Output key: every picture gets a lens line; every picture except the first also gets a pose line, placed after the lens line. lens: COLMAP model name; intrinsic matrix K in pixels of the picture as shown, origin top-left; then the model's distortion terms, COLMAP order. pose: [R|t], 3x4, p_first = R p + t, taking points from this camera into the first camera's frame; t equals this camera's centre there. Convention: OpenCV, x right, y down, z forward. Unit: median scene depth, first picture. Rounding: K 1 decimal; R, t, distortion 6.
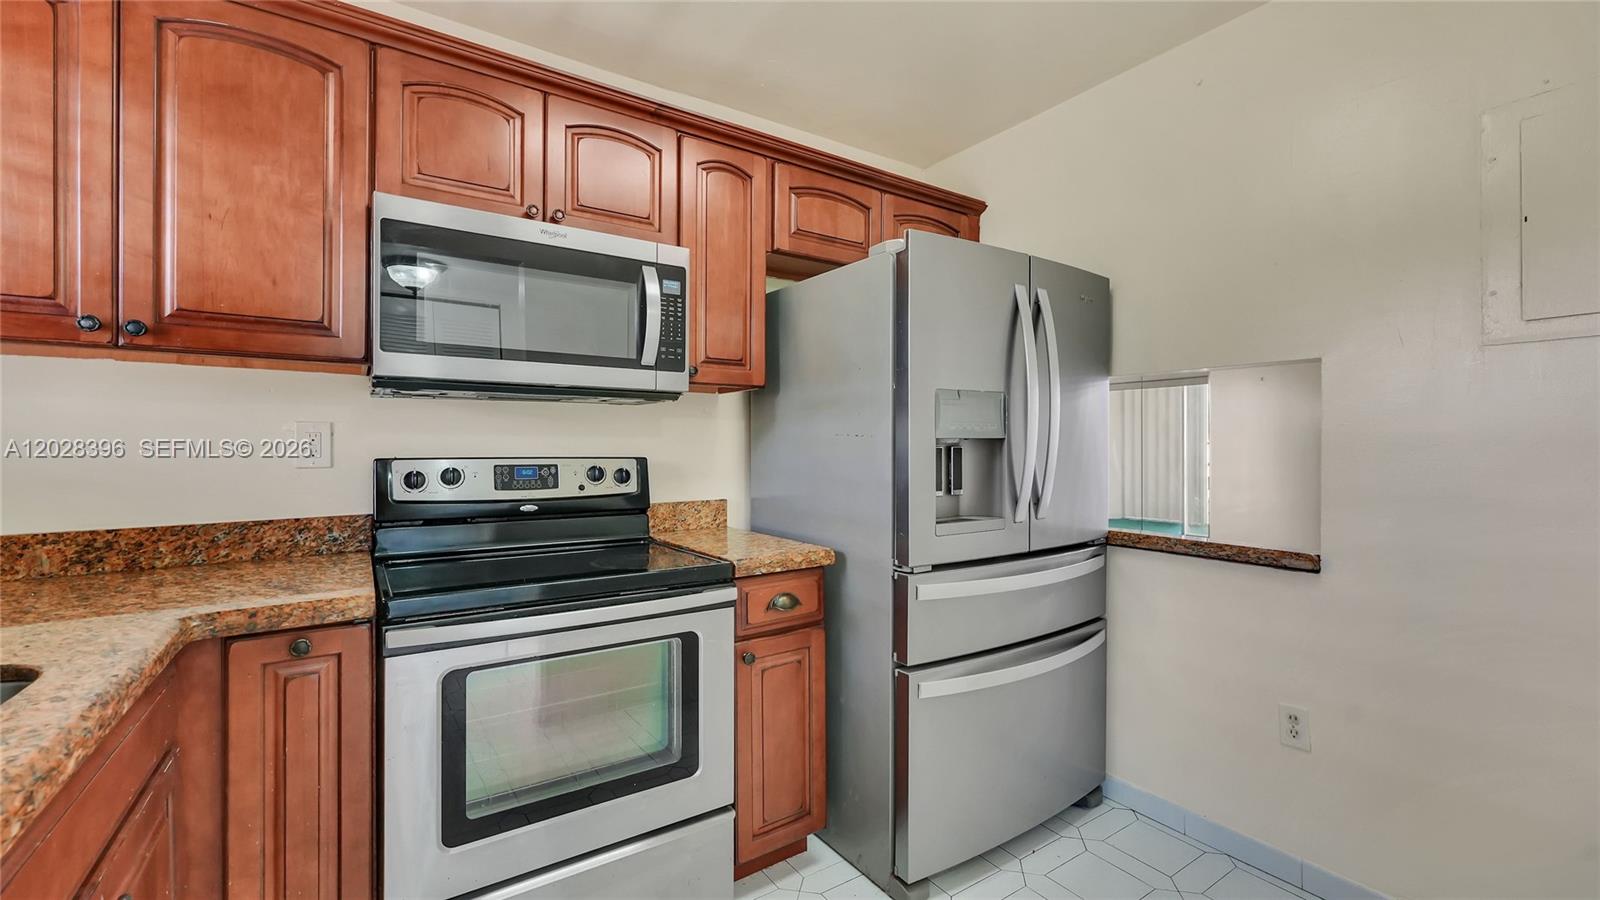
lens RADIAL K [[646.9, 0, 790.7], [0, 646.9, 442.3], [0, 0, 1]] dist [0.000032, 0.000094]
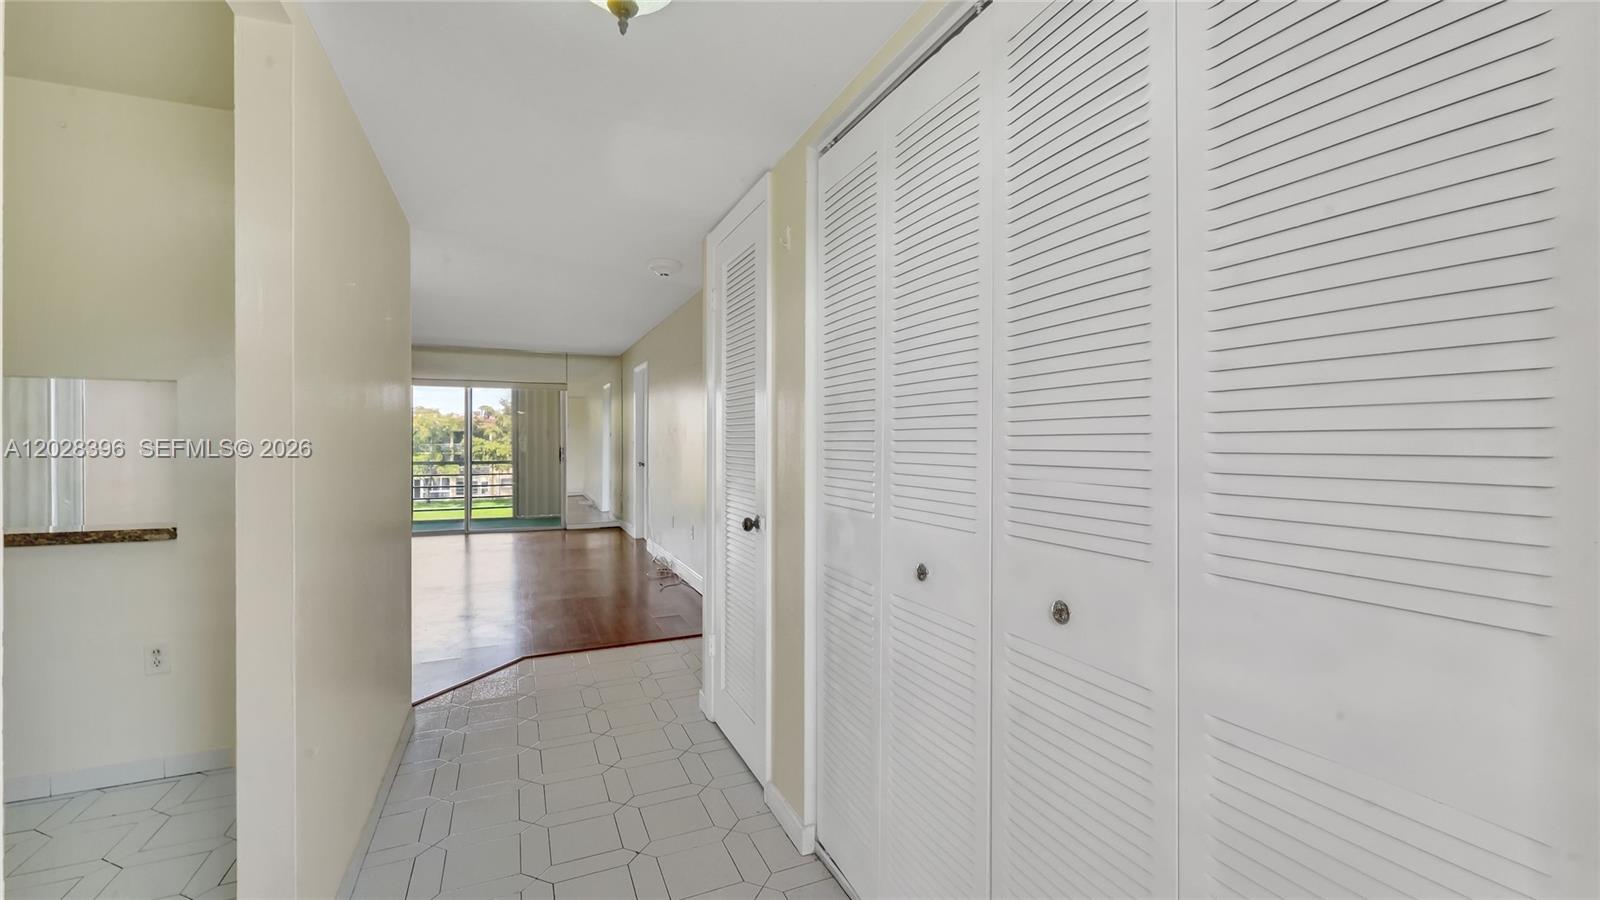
lens RADIAL K [[646.9, 0, 790.7], [0, 646.9, 442.3], [0, 0, 1]] dist [0.000032, 0.000094]
pose [[0.170506, 0.002619, 0.985353, -0.301096], [-0.001984, 0.999995, -0.002314, 0.001391], [-0.985355, -0.001560, 0.170510, -0.495191]]
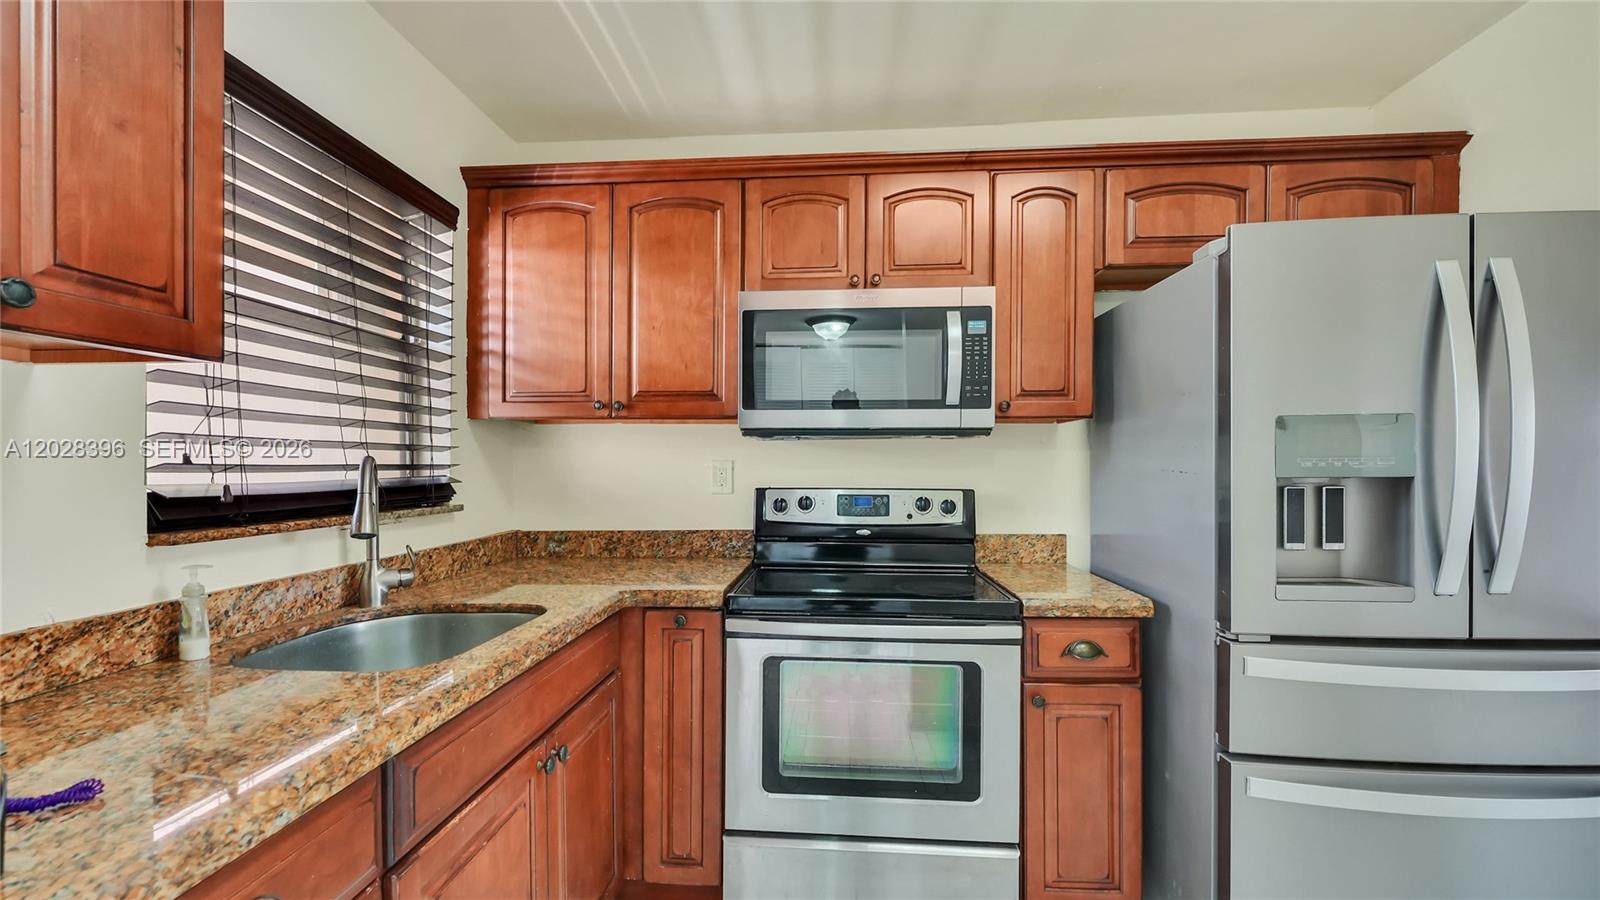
lens RADIAL K [[665.0, 0, 798.8], [0, 665.0, 457.2], [0, 0, 1]] dist [-0.000966, -0.000127]
pose [[0.787998, -0.007494, -0.615632, 0.257536], [0.005195, 0.999971, -0.005523, -0.029235], [0.615655, 0.001154, 0.788015, -0.012842]]
